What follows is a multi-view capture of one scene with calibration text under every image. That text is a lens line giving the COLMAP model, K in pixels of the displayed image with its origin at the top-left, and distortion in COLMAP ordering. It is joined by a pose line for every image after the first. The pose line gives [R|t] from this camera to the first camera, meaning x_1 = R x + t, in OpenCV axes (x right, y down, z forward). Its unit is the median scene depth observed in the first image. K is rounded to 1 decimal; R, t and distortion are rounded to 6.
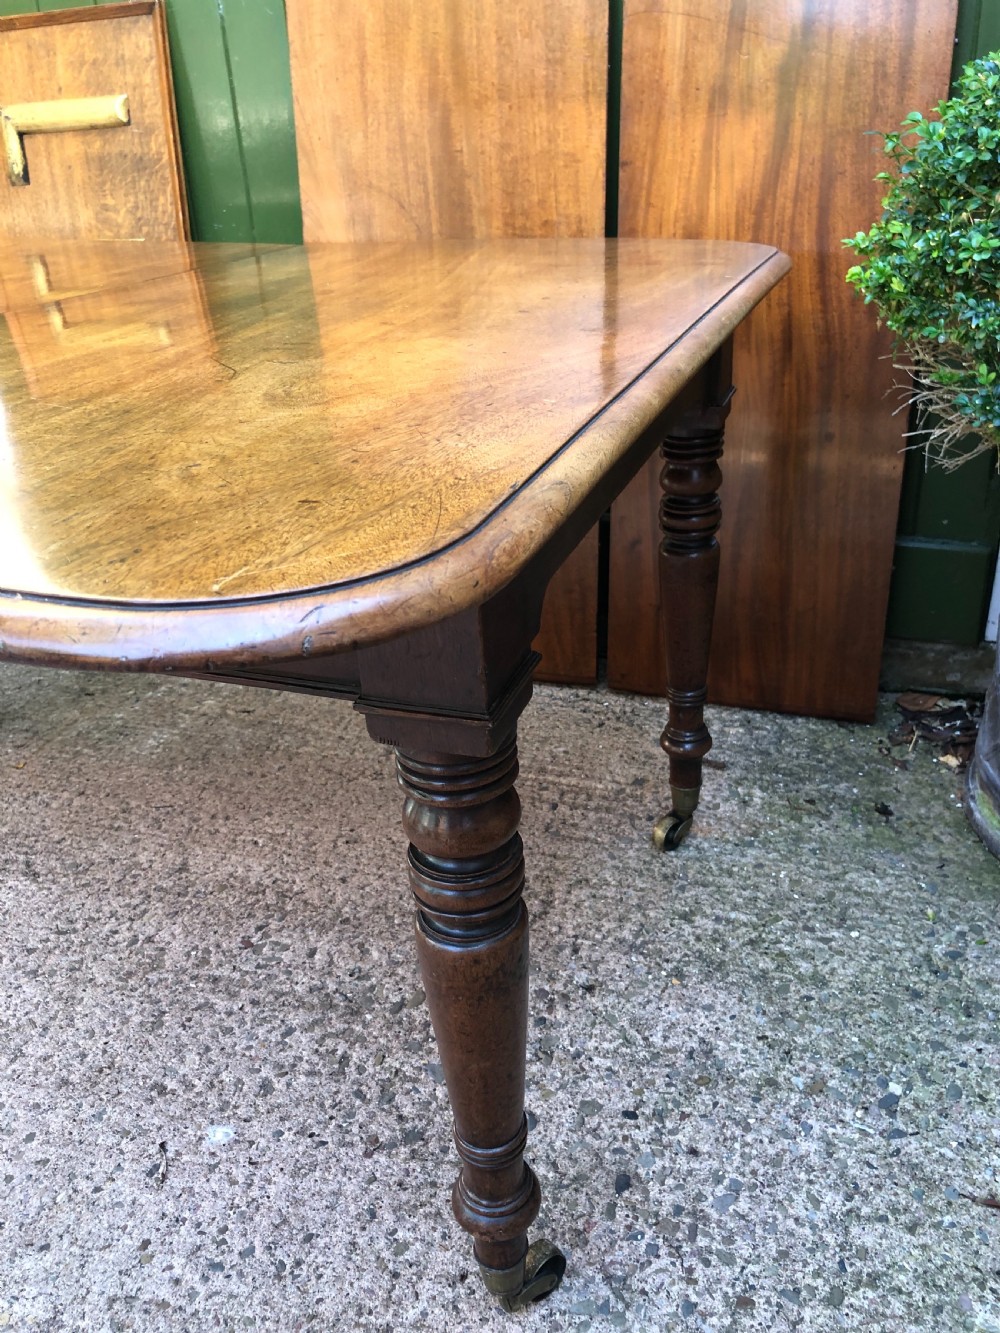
lens RADIAL K [[1103.4, 0, 524.6], [0, 1103.4, 661.3], [0, 0, 1]] dist [-0.011062, 0.033684]
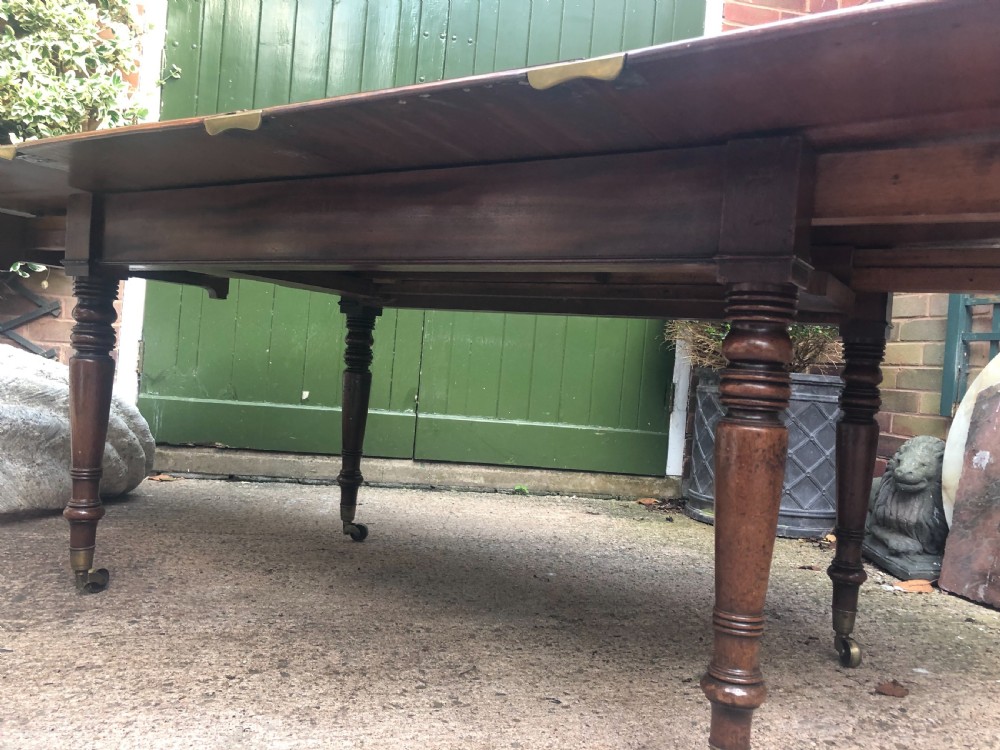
lens RADIAL K [[816.7, 0, 509.4], [0, 816.7, 368.1], [0, 0, 1]] dist [0.006920, 0.006818]
pose [[0.861836, 0.111122, 0.494864, -1.098881], [0.114532, 0.907861, -0.403325, 0.627963], [-0.494086, 0.404278, 0.769700, -0.412839]]
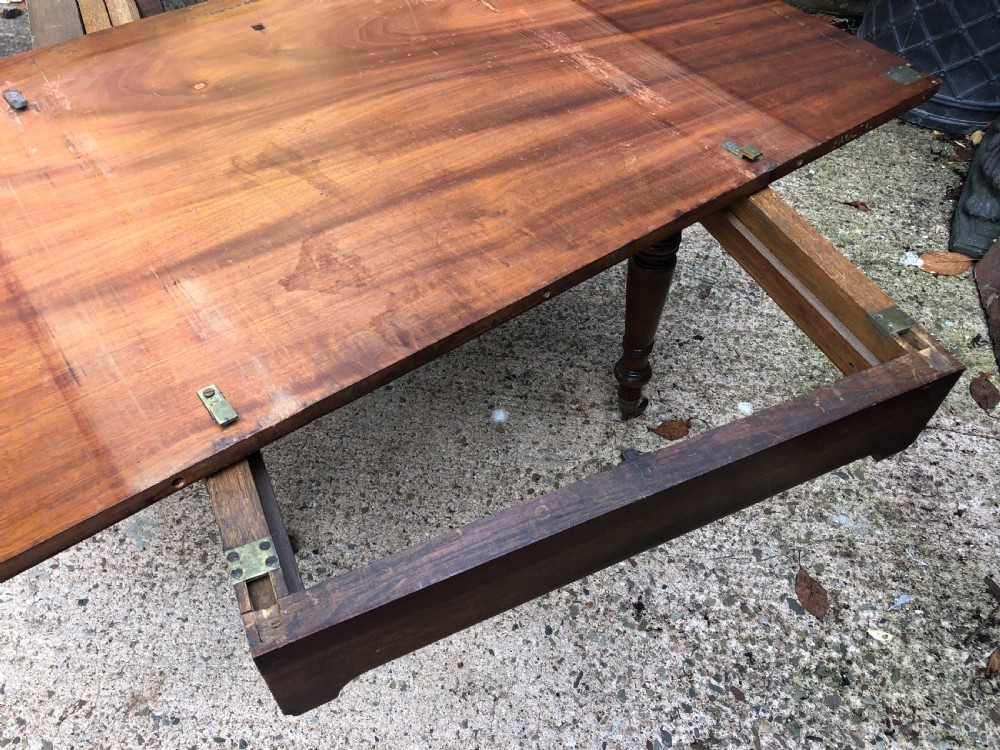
lens RADIAL K [[816.7, 0, 510.0], [0, 816.7, 366.3], [0, 0, 1]] dist [0.006920, 0.006818]
pose [[0.996622, -0.005681, 0.081924, -0.455970], [-0.027019, 0.919379, 0.392443, 0.068363], [-0.077548, -0.393331, 0.916121, -0.755074]]
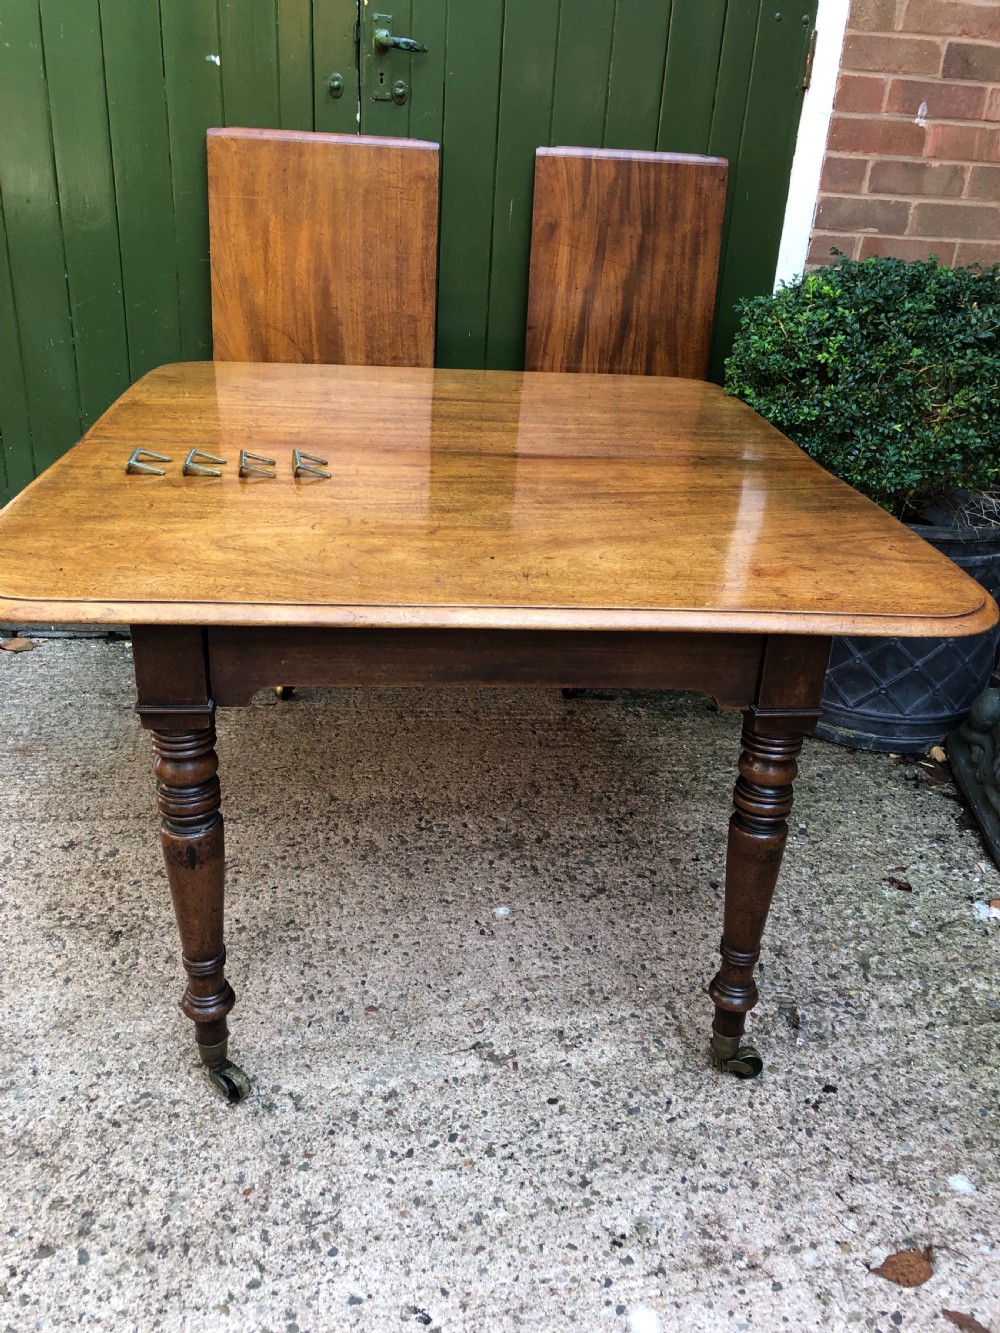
lens RADIAL K [[1088.6, 0, 491.9], [0, 1088.6, 653.7], [0, 0, 1]] dist [0.006920, 0.006818]
pose [[0.902799, -0.089770, 0.420590, -0.844409], [0.103383, 0.994595, -0.009626, 0.036735], [-0.417452, 0.052172, 0.907200, -0.489252]]
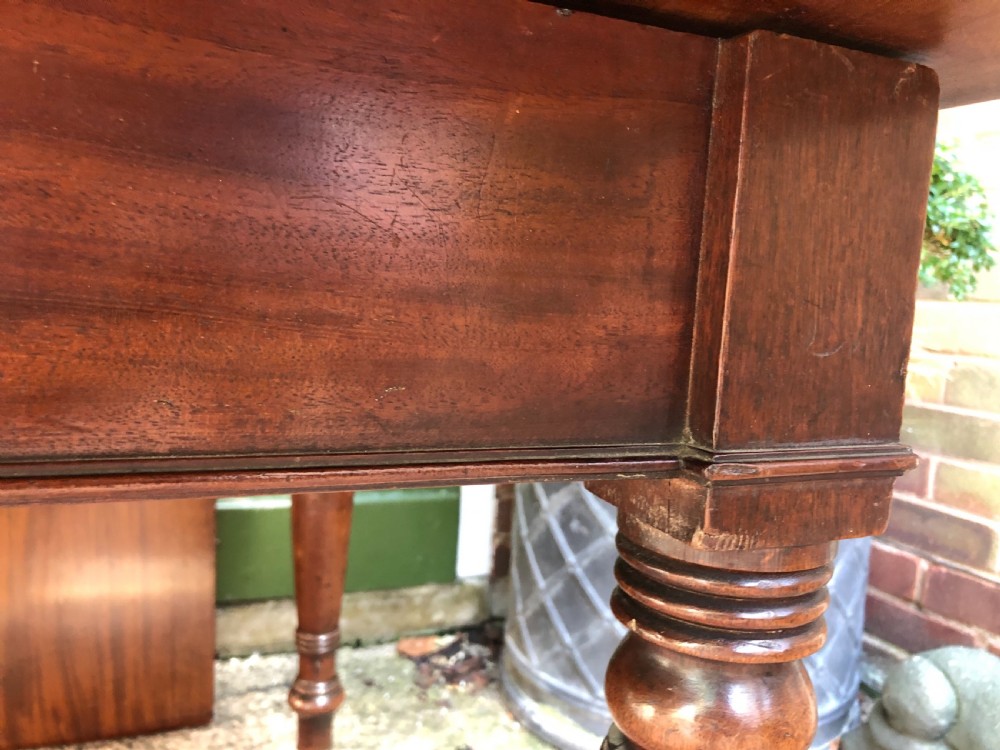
lens RADIAL K [[827.7, 0, 504.5], [0, 827.7, 375.2], [0, 0, 1]] dist [-0.011062, 0.033684]
pose [[0.725412, 0.007937, 0.688269, -0.201693], [0.222811, 0.943387, -0.245714, 0.006819], [-0.651255, 0.331598, 0.682576, 0.433427]]
